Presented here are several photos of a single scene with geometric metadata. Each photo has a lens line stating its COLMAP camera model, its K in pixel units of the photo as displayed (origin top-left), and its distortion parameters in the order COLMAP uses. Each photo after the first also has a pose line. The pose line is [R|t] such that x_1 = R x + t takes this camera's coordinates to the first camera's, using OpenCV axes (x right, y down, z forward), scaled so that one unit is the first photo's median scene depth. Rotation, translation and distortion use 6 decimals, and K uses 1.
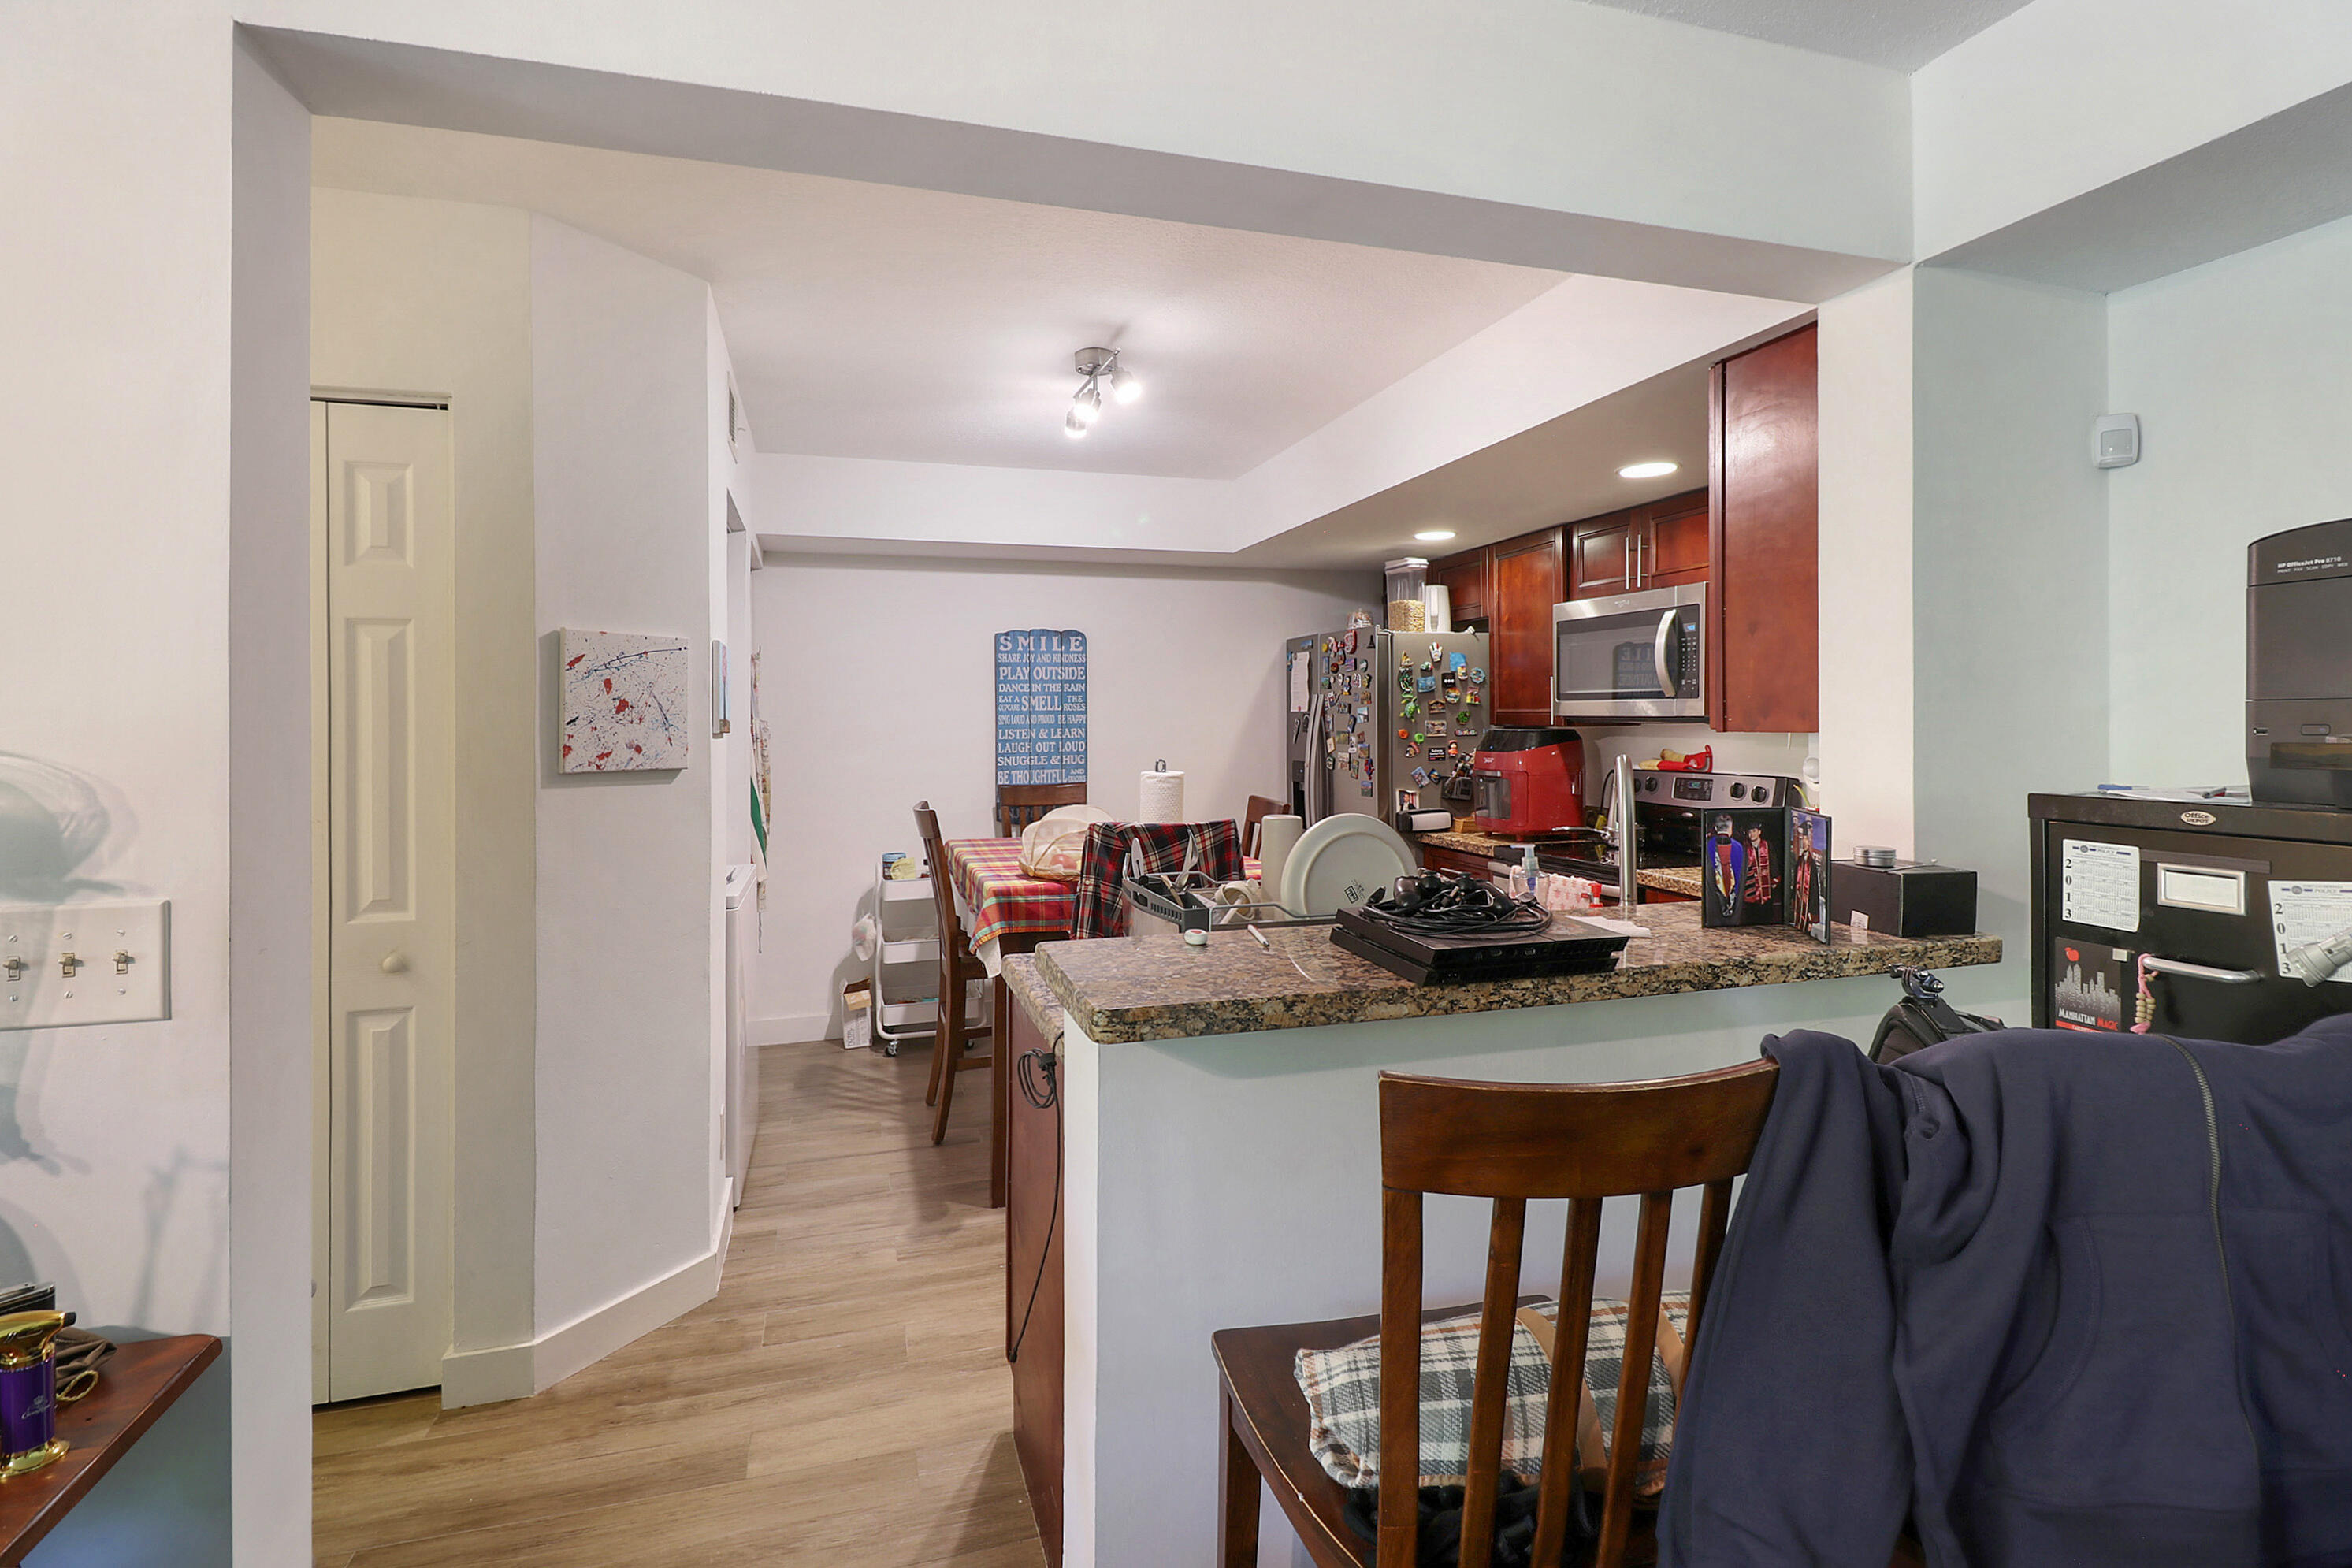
lens RADIAL K [[1194.2, 0, 1179.7], [0, 1194.2, 726.1], [0, 0, 1]] dist [0.000413, -0.000112]
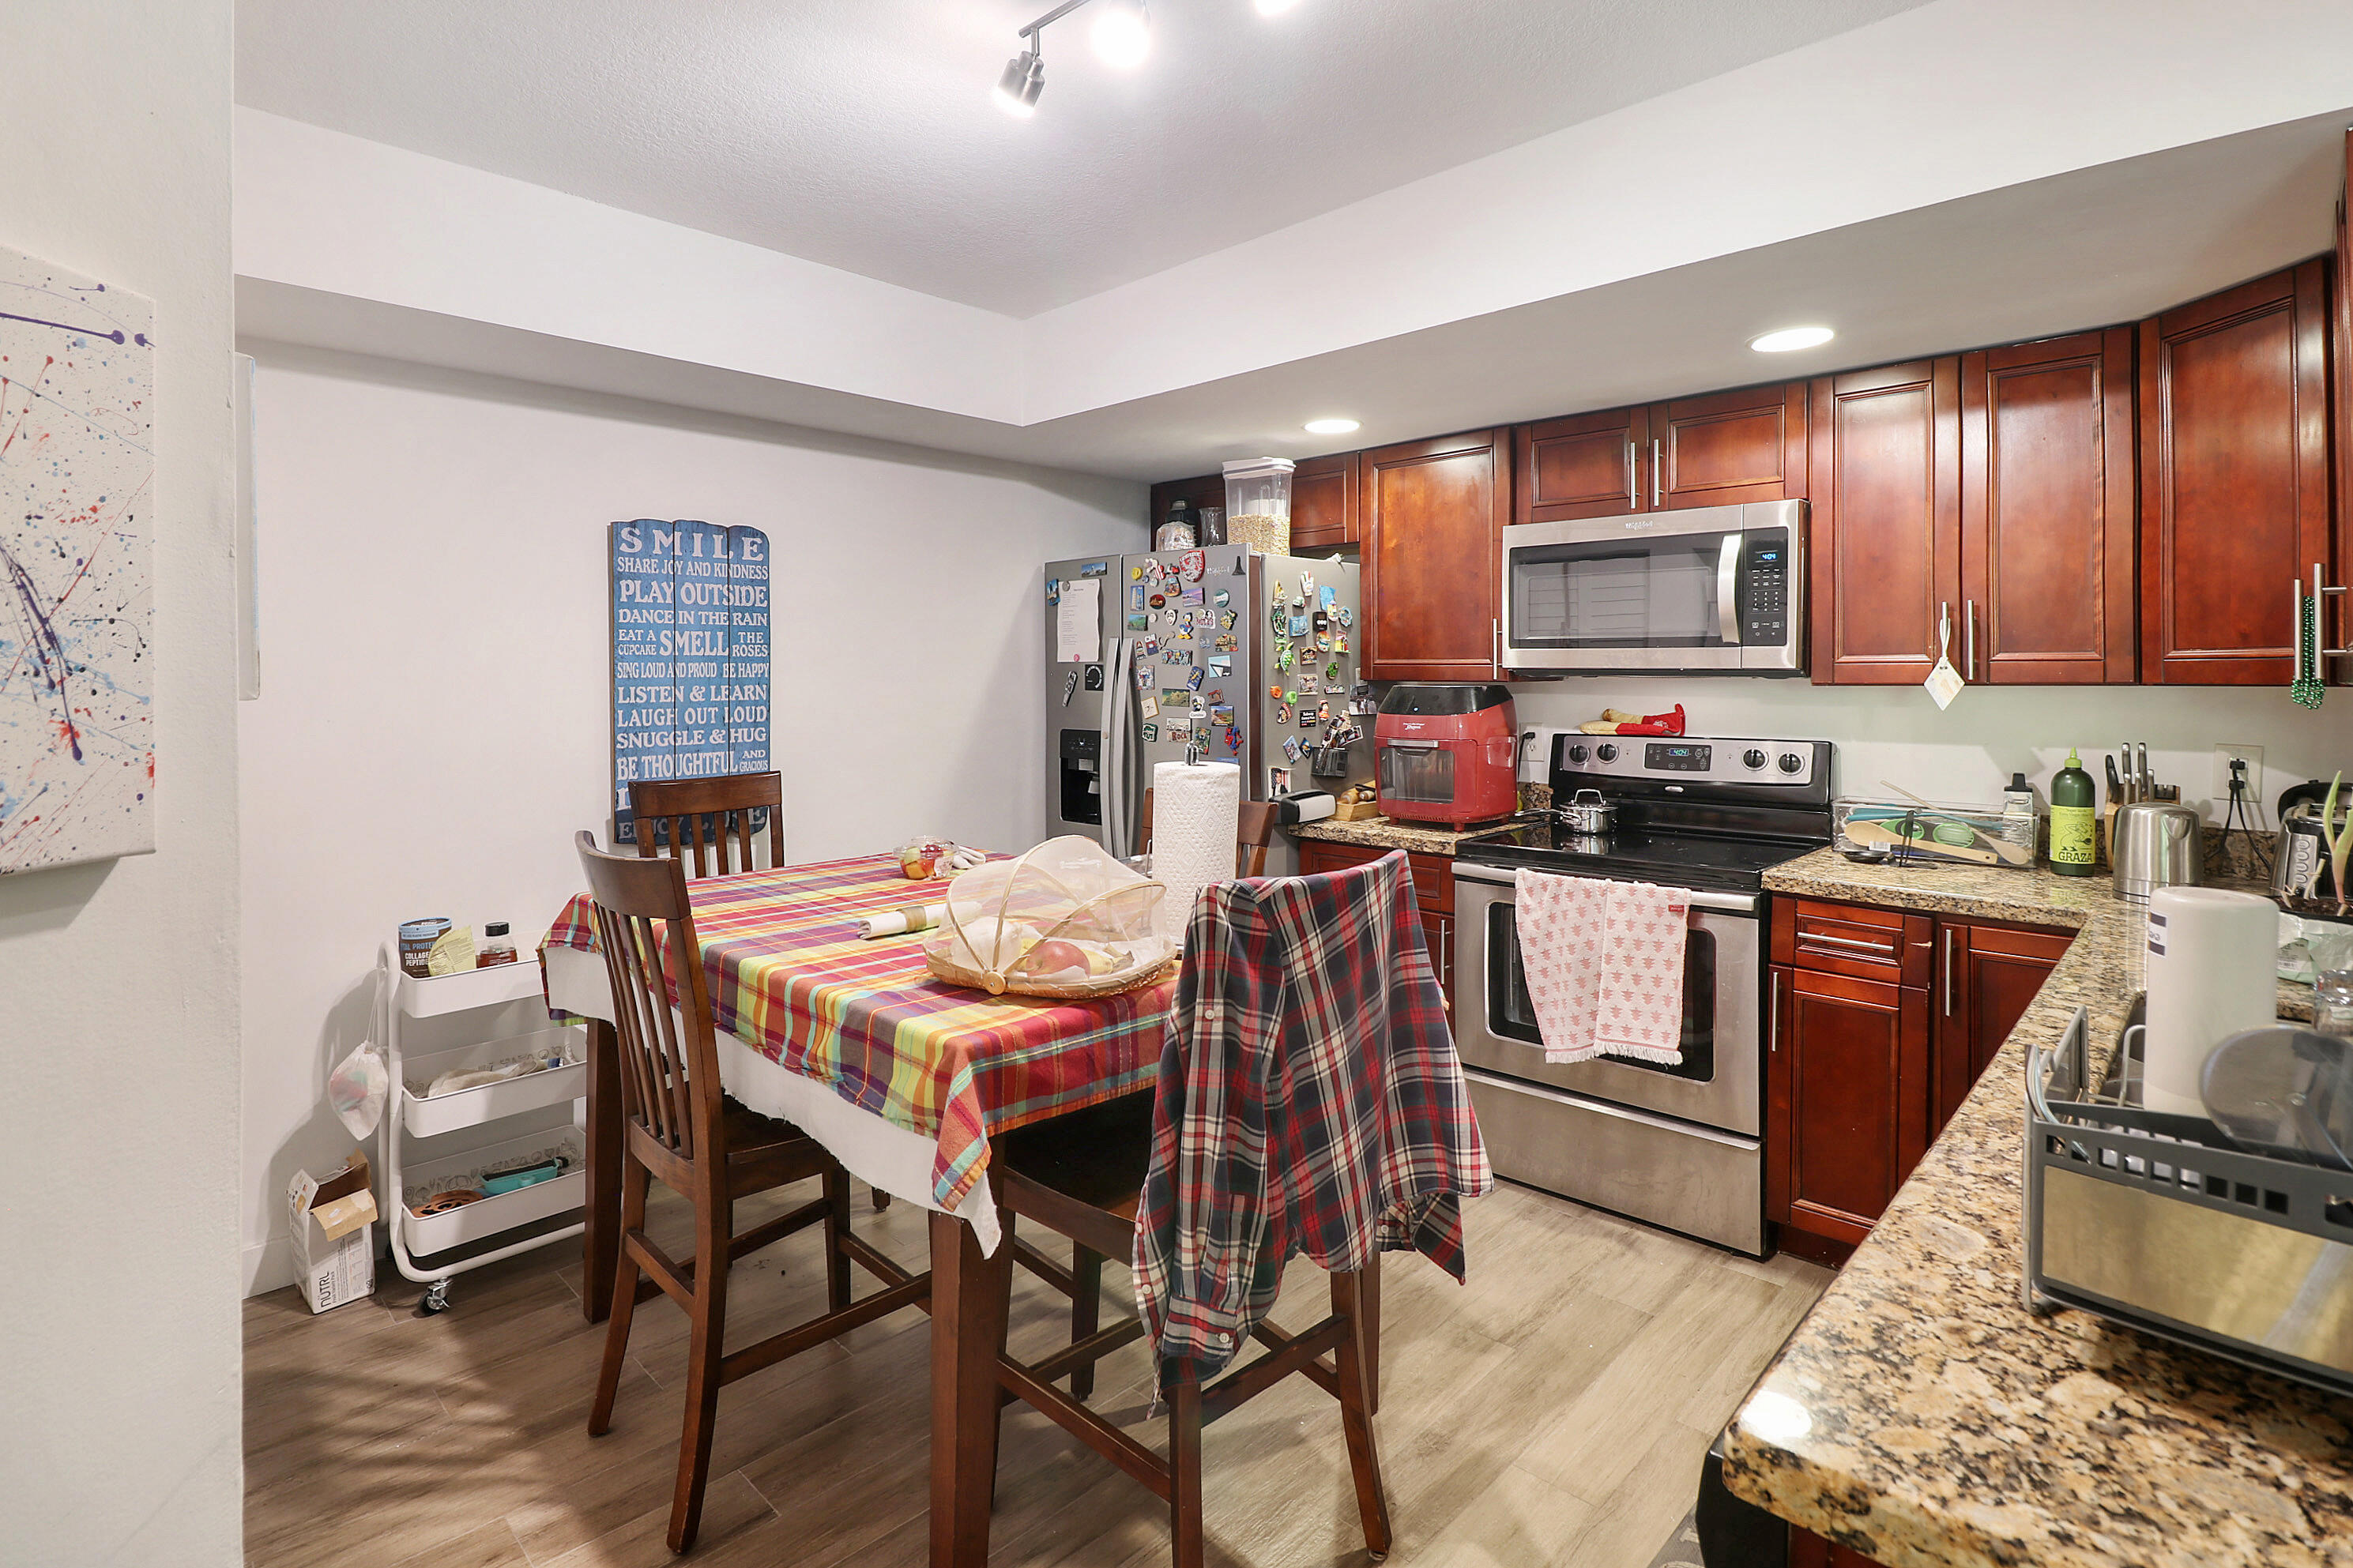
lens RADIAL K [[1153.7, 0, 1255.4], [0, 1153.7, 689.5], [0, 0, 1]] dist [-0.016216, -0.000307]
pose [[0.855164, -0.002666, 0.518351, -0.193244], [-0.000129, 0.999986, 0.005357, 0.001180], [-0.518358, -0.004648, 0.855151, 0.392461]]
